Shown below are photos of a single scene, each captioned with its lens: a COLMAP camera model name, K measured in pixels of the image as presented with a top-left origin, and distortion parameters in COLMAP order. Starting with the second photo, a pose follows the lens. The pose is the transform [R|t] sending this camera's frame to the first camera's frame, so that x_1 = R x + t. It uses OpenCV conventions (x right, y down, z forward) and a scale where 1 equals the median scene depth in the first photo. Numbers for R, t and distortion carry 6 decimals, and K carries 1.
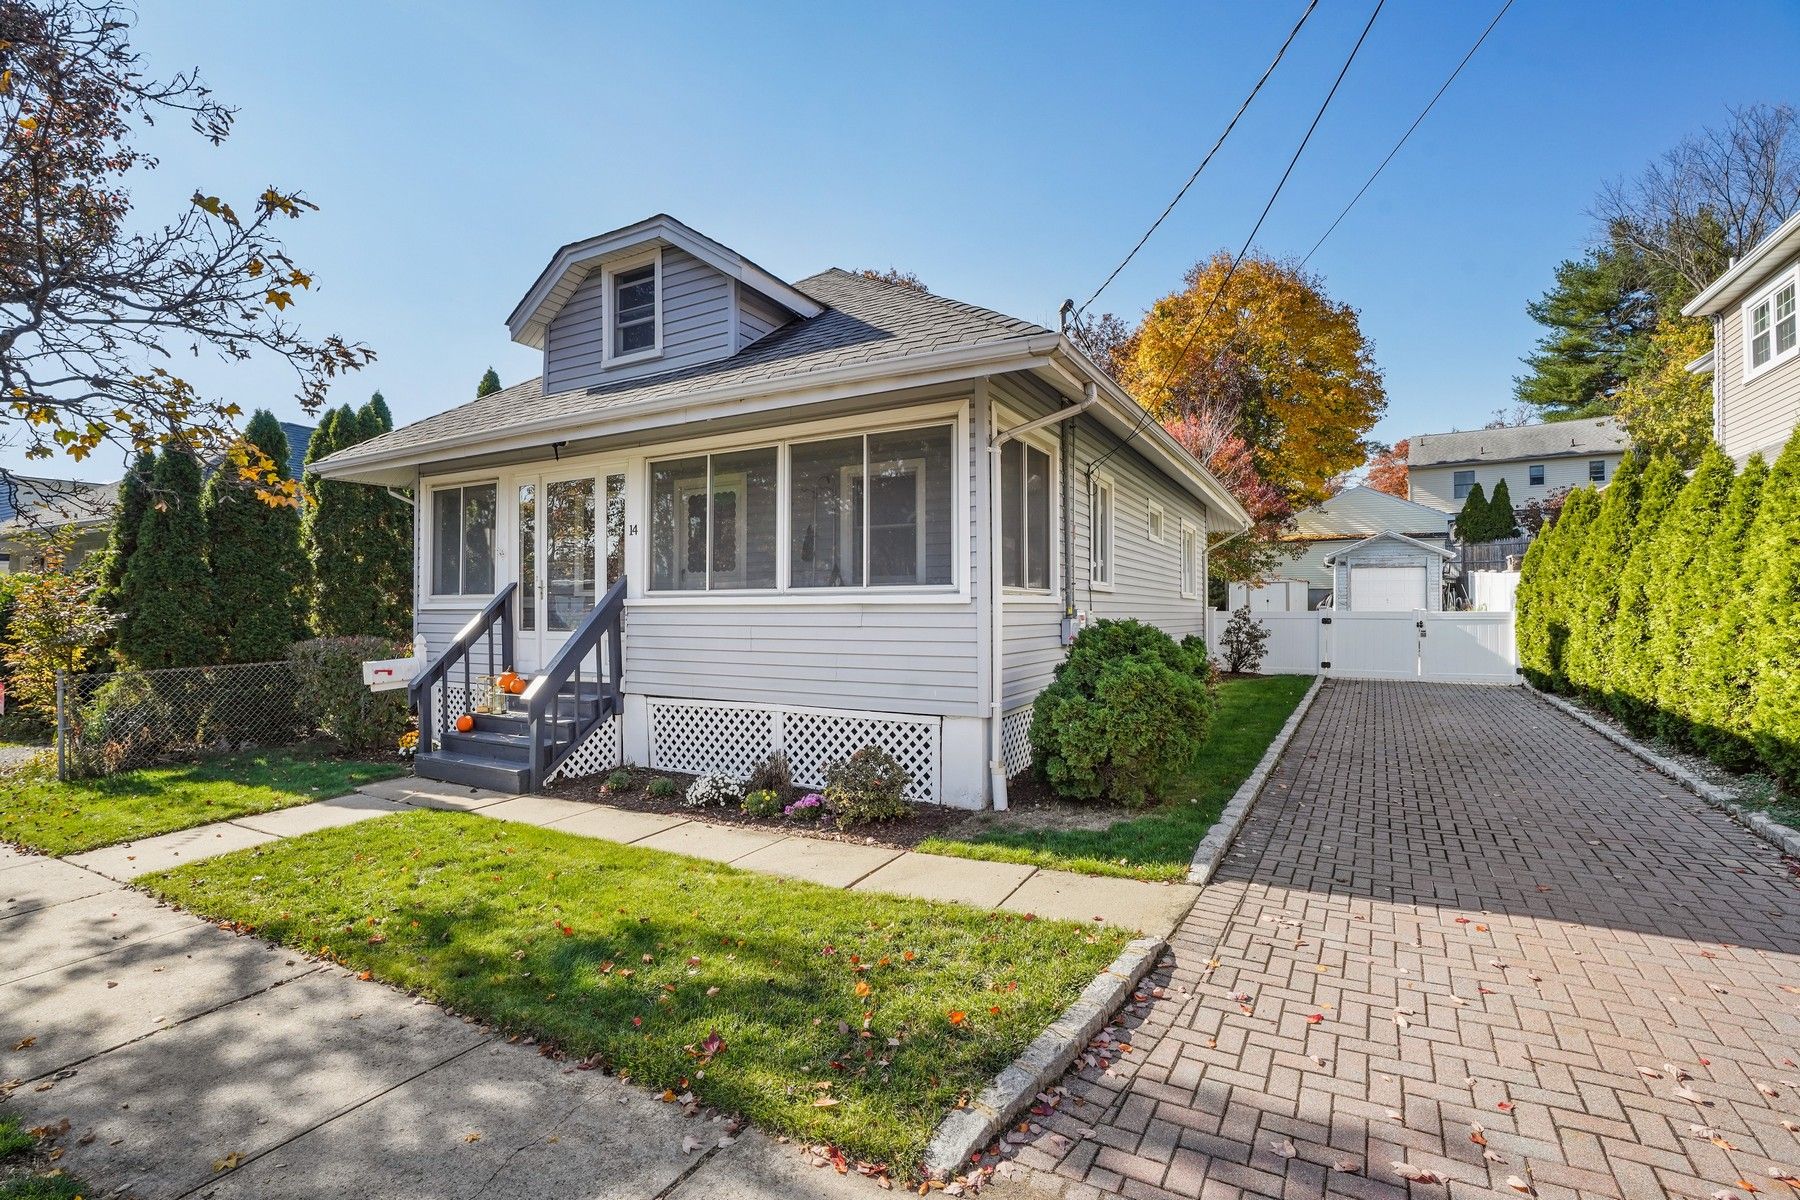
lens RADIAL K [[799.5, 0, 900.0], [0, 799.5, 600.0], [0, 0, 1]] dist [-0.060685, 0.016736]
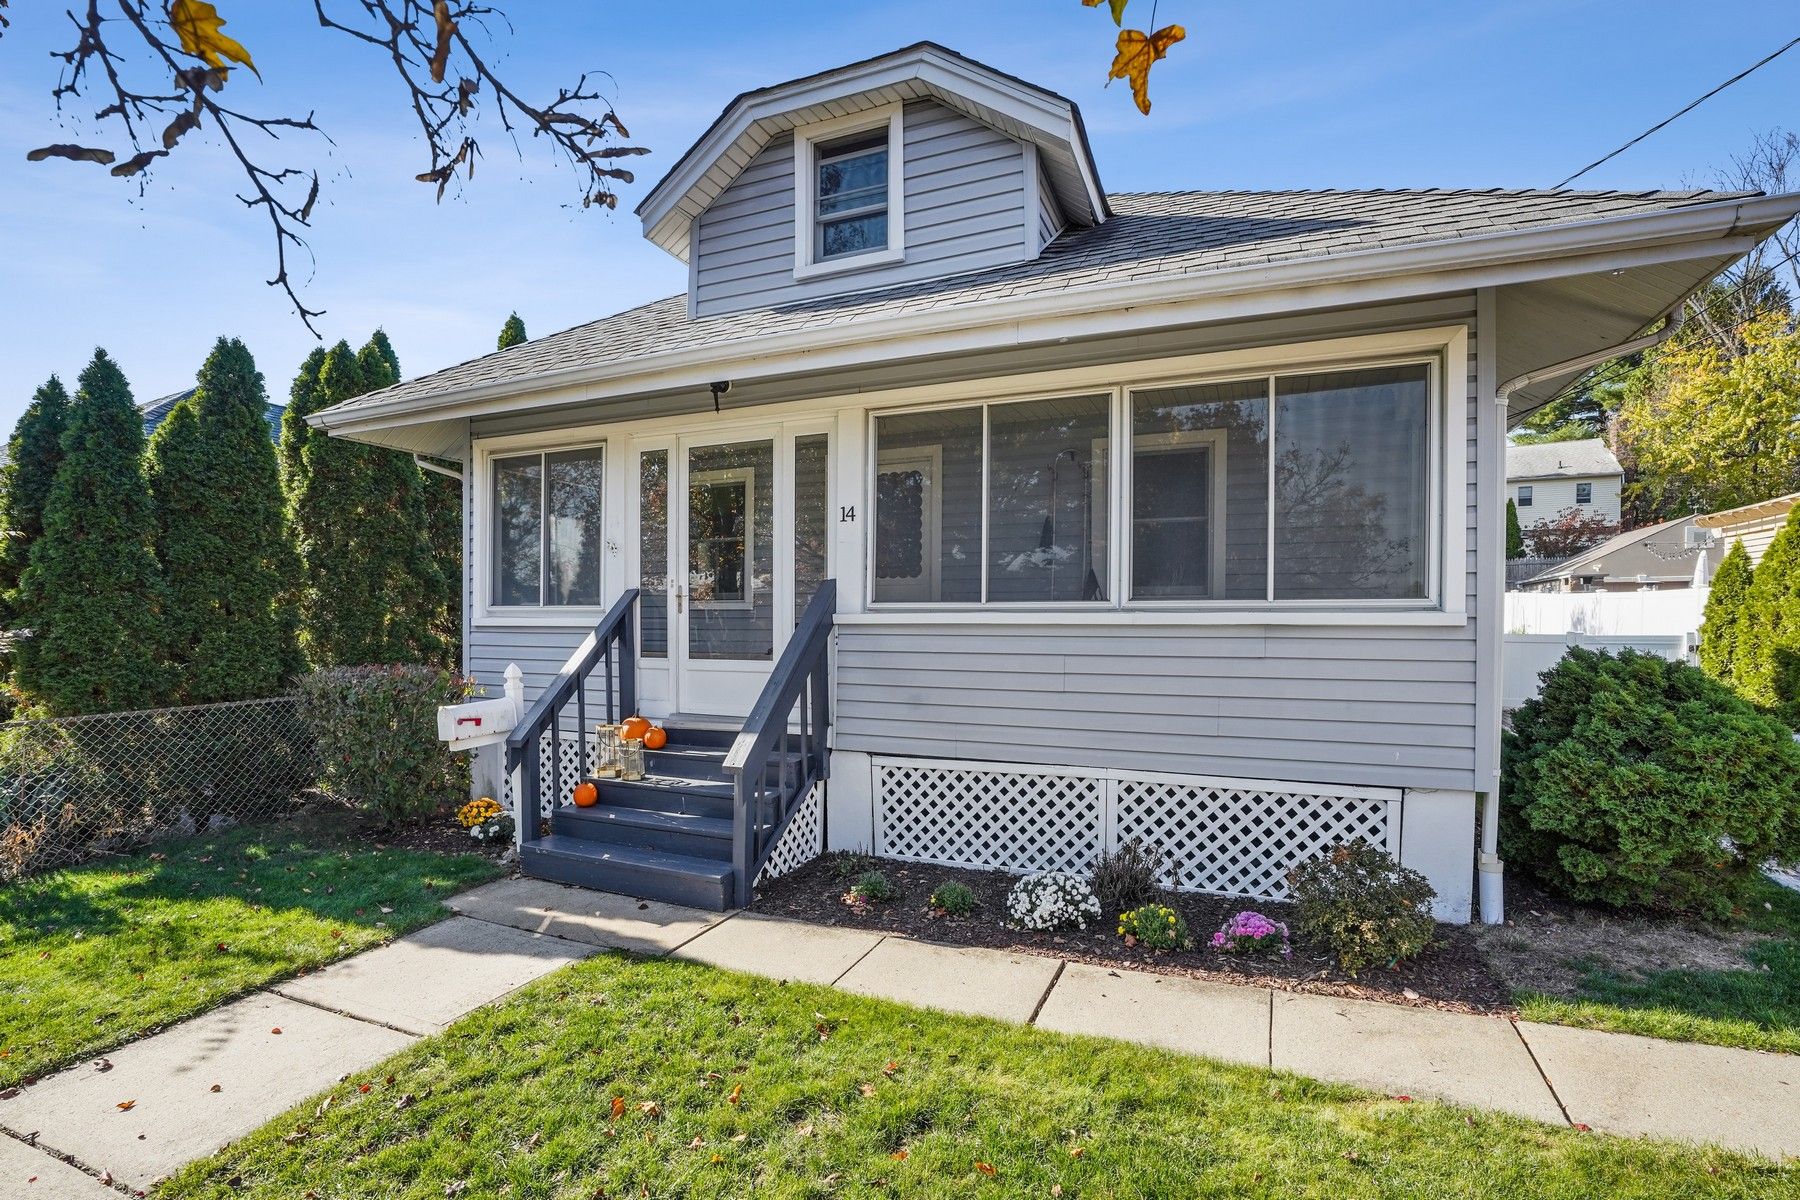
lens RADIAL K [[813.4, 0, 899.7], [0, 813.4, 638.0], [0, 0, 1]] dist [-0.061249, 0.018274]
pose [[0.995705, 0.006072, 0.092382, -0.350873], [-0.008624, 0.999592, 0.027245, 0.000255], [-0.092179, -0.027925, 0.995351, 0.285835]]
